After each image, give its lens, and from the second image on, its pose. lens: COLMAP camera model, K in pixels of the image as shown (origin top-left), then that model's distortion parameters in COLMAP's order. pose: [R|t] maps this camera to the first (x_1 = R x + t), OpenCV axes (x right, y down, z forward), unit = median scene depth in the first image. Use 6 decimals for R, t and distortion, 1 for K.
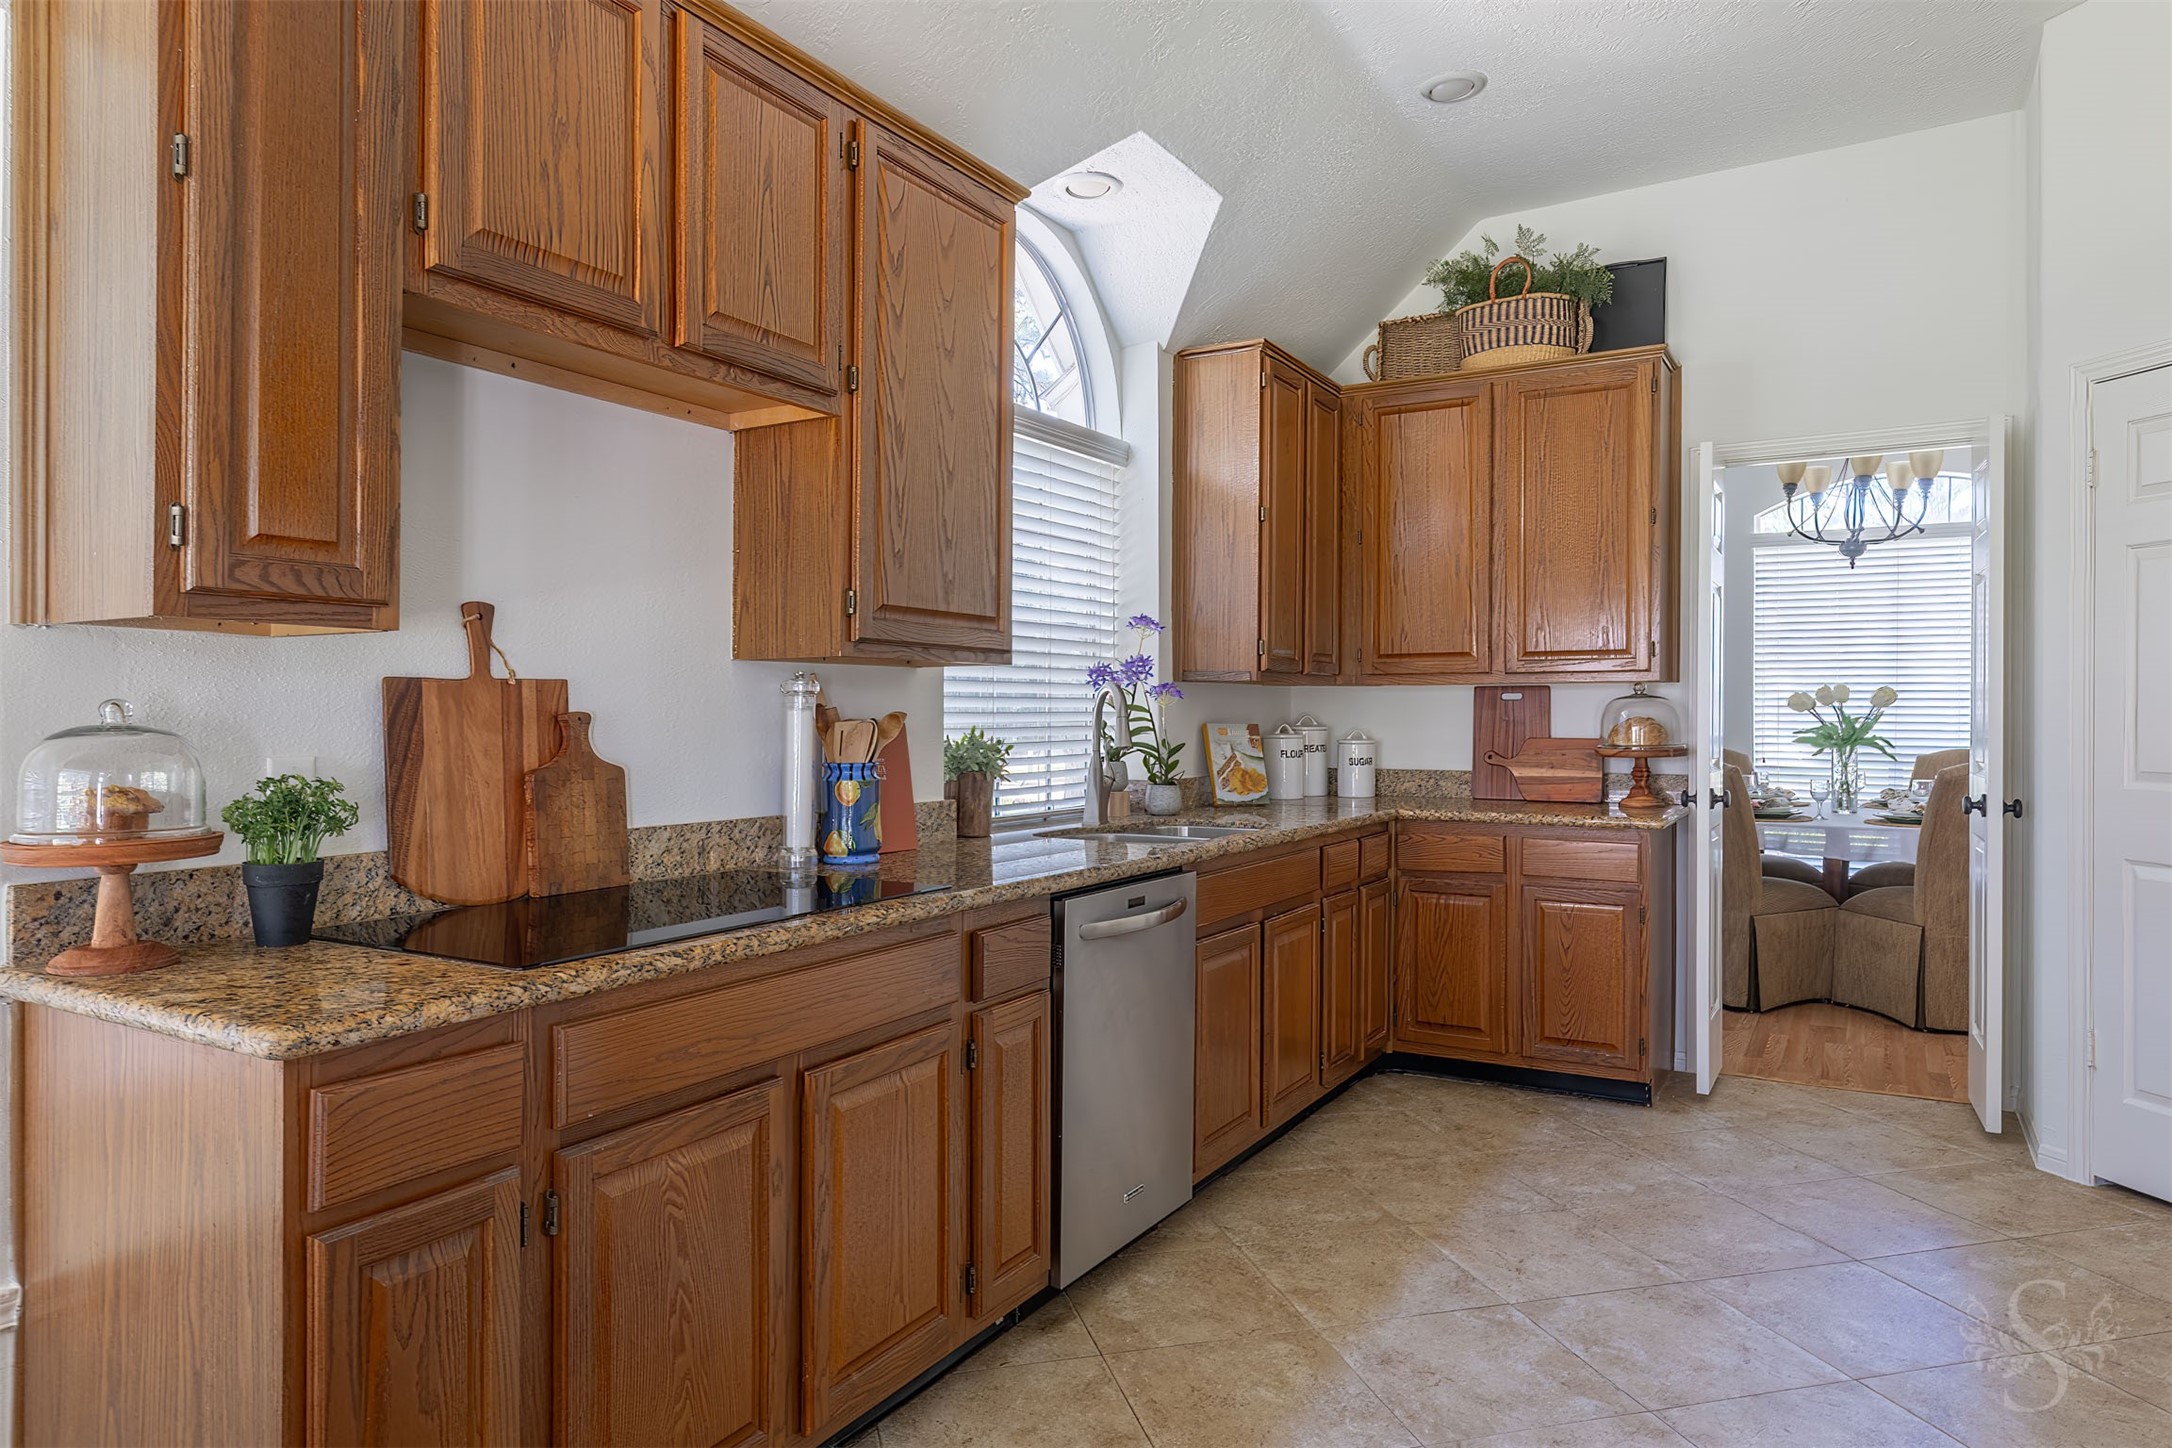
lens RADIAL K [[1338.3, 0, 1006.3], [0, 1338.3, 720.2], [0, 0, 1]] dist [0.020970, -0.013547]
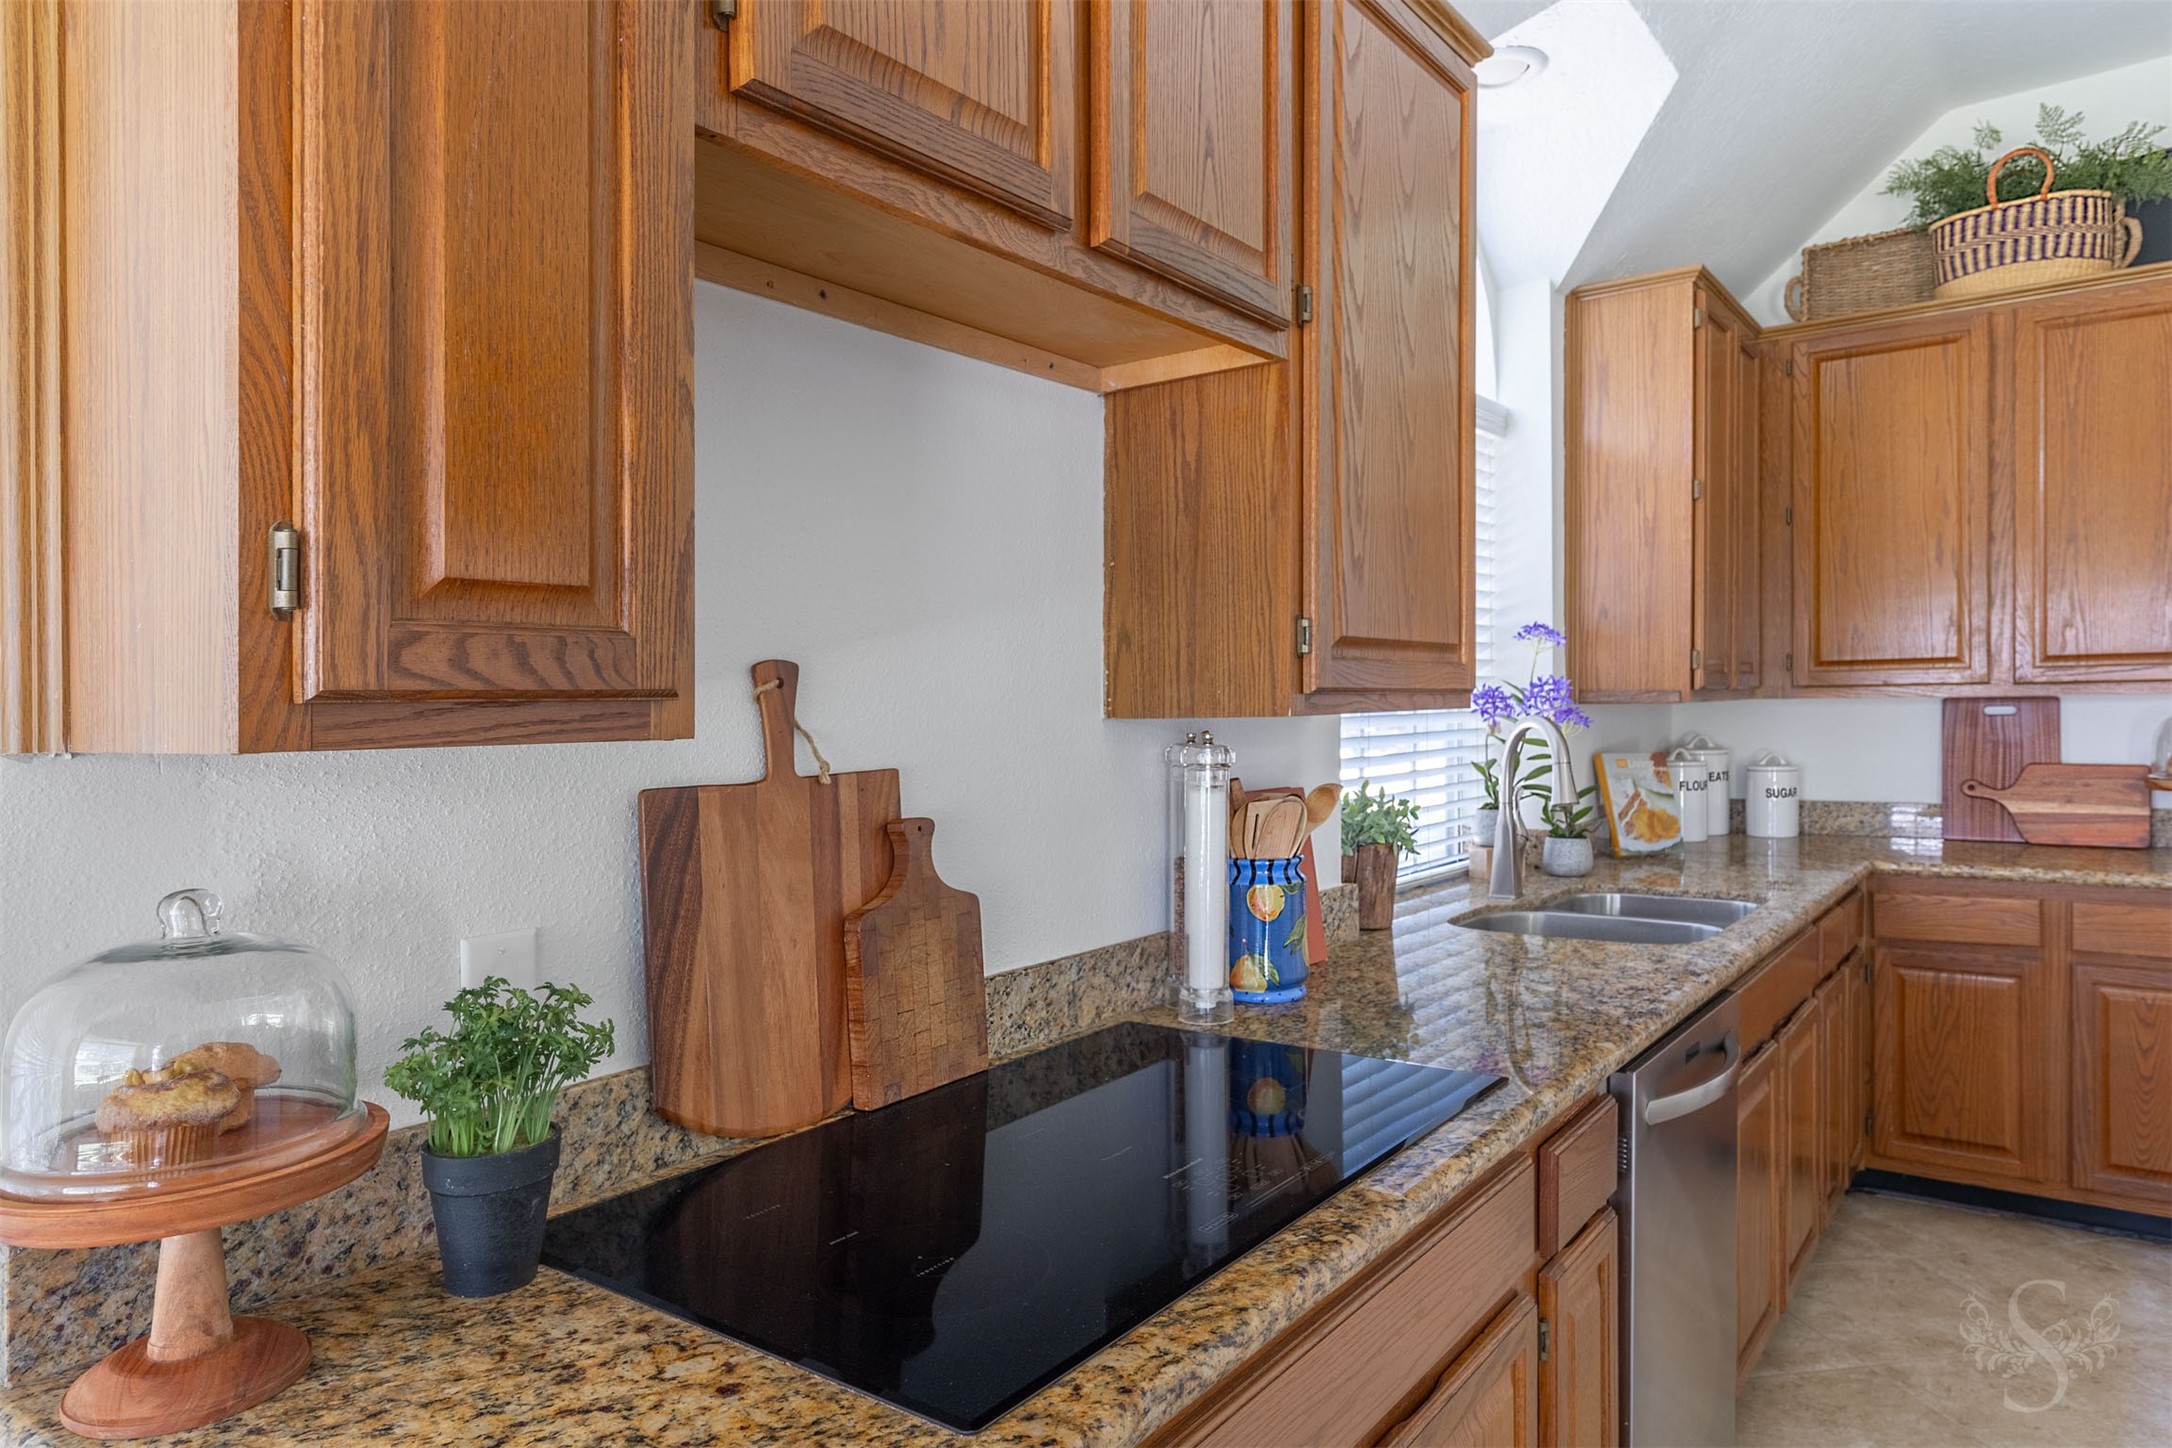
lens RADIAL K [[1338.3, 0, 1121.2], [0, 1338.3, 666.1], [0, 0, 1]] dist [0.020970, -0.013547]
pose [[0.998914, -0.029786, -0.035825, -0.185114], [0.028536, 0.998983, -0.034914, -0.052511], [0.036828, 0.033853, 0.998748, 0.327841]]
